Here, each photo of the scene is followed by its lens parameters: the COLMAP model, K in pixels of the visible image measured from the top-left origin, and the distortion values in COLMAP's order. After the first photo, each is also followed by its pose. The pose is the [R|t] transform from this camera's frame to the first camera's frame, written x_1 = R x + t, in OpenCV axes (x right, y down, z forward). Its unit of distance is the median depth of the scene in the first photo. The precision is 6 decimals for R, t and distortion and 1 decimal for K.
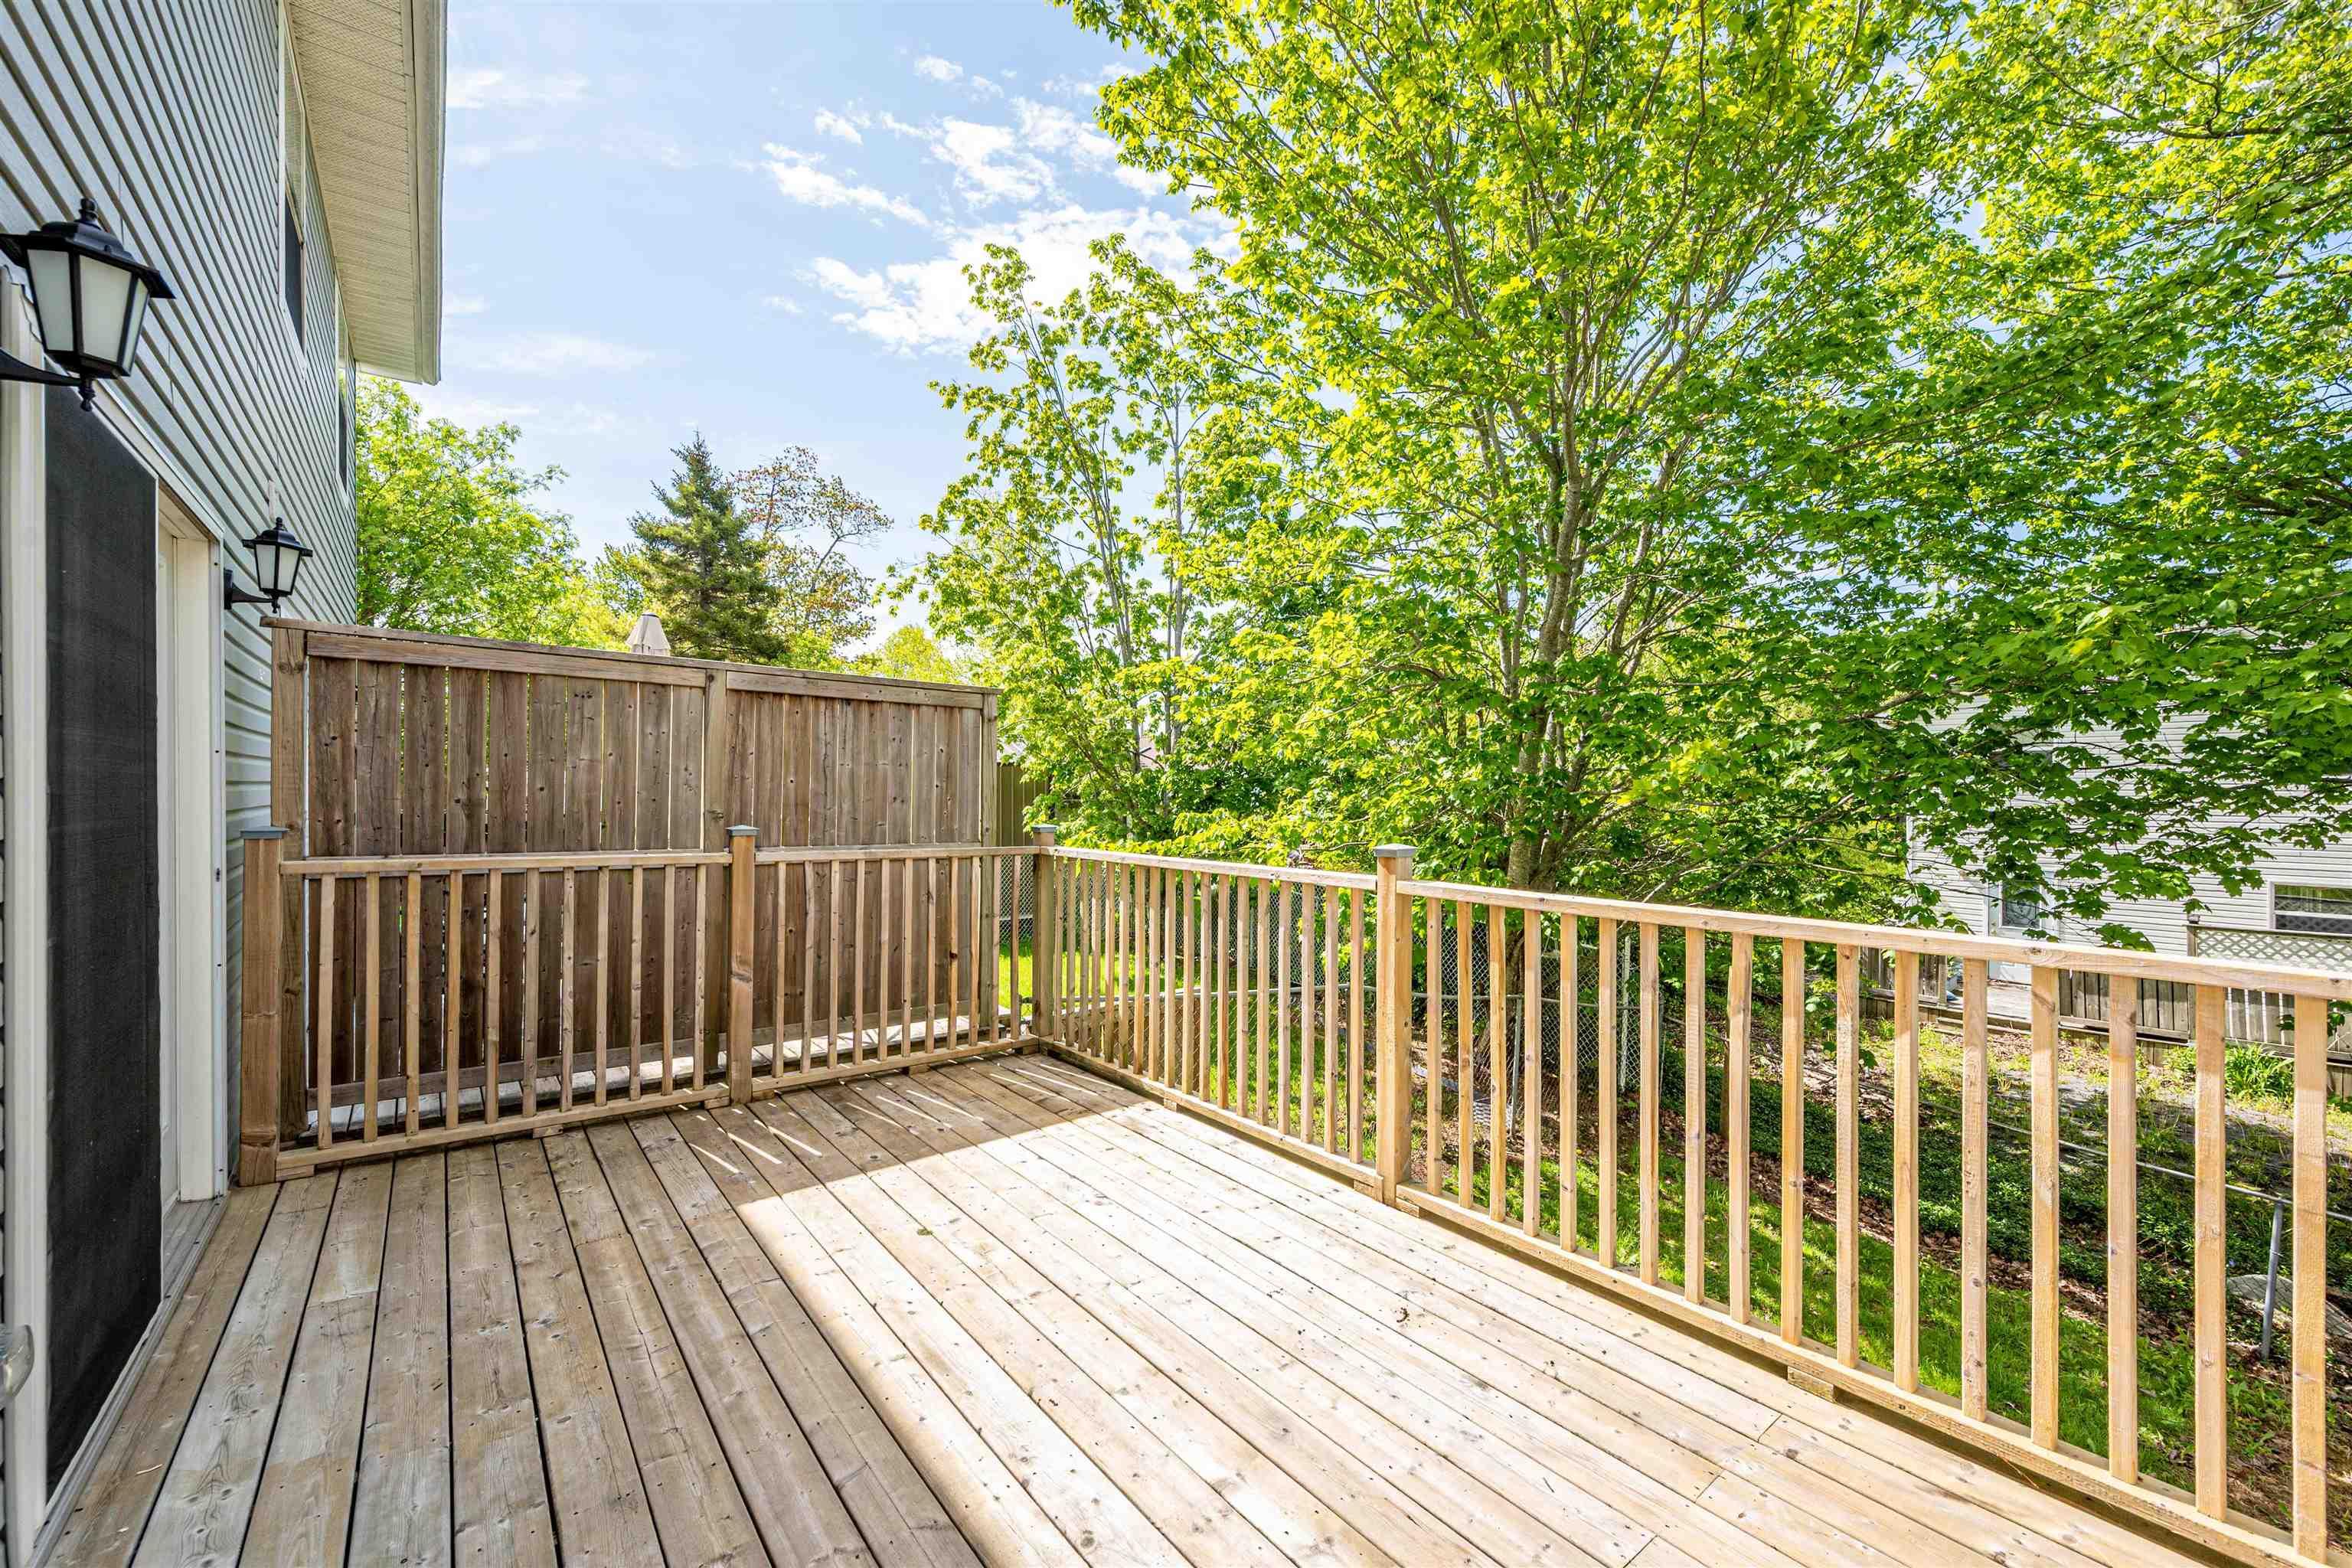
lens RADIAL K [[948.2, 0, 1193.3], [0, 948.2, 802.8], [0, 0, 1]] dist [0.001137, 0.000537]
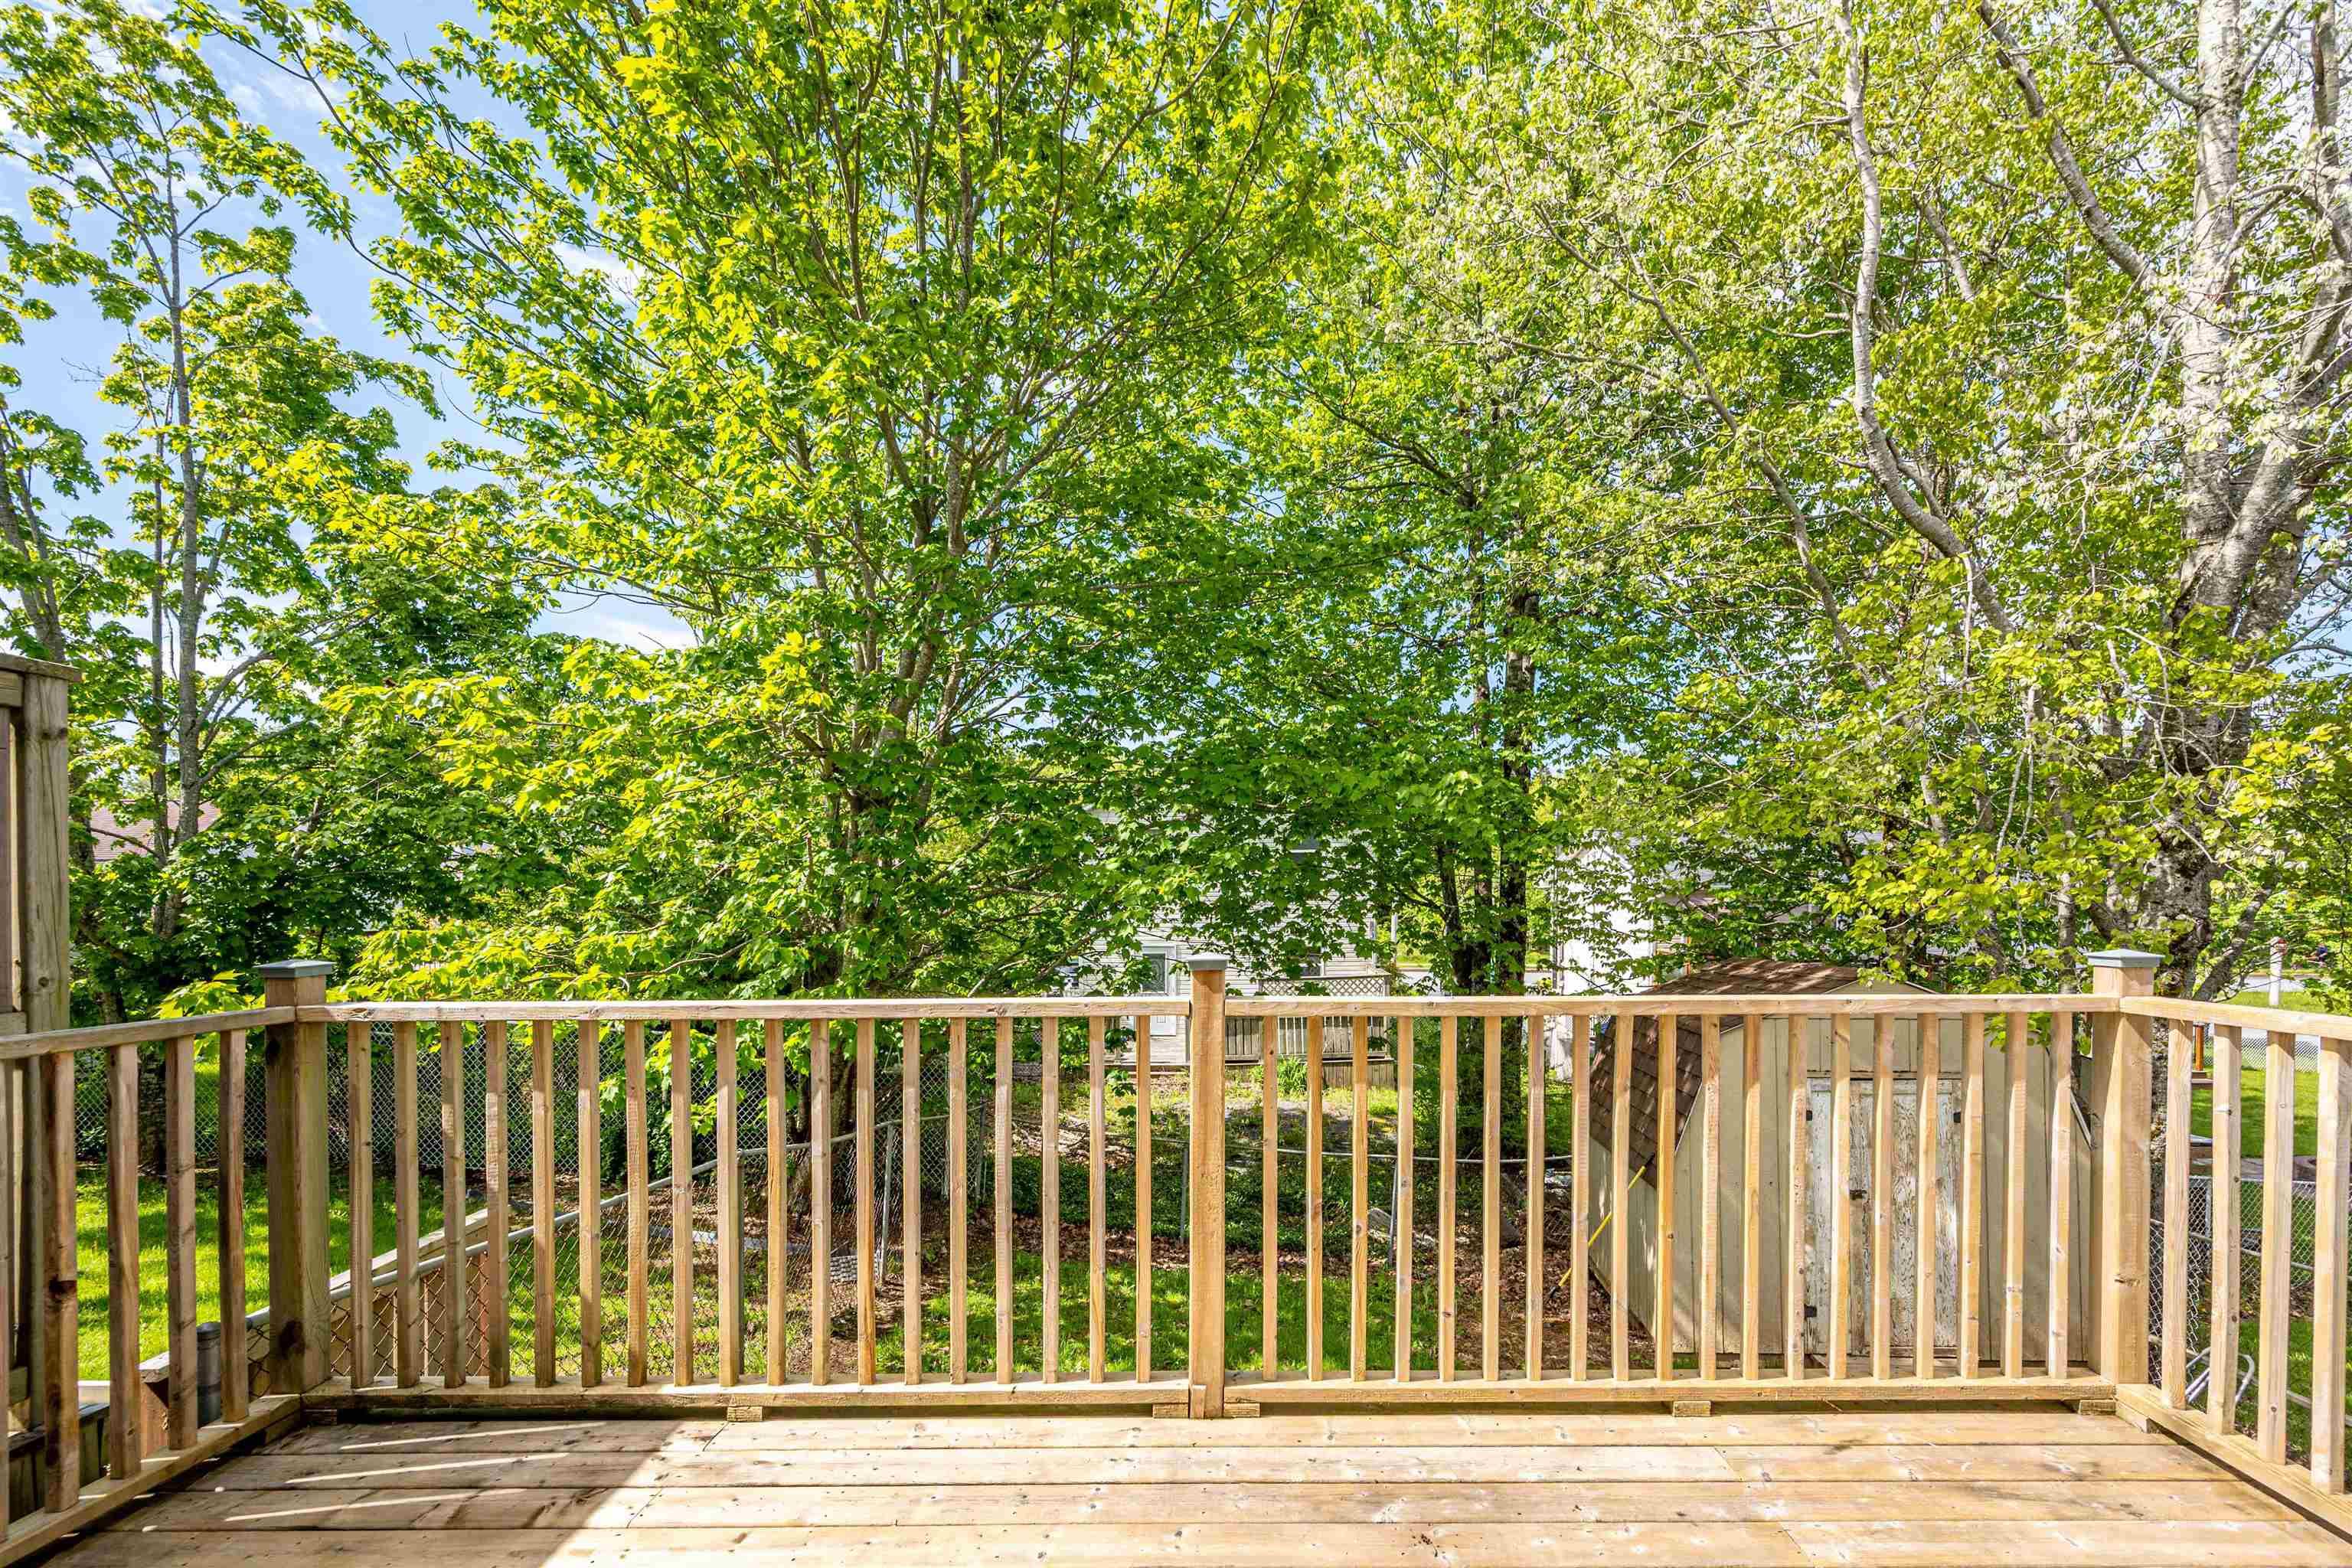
lens RADIAL K [[968.0, 0, 1215.1], [0, 968.0, 910.4], [0, 0, 1]] dist [0.000036, 0.000377]
pose [[0.622926, -0.027925, 0.781782, -0.148340], [0.019166, 0.999607, 0.020434, -0.002087], [-0.782046, 0.002255, 0.623217, 0.187831]]
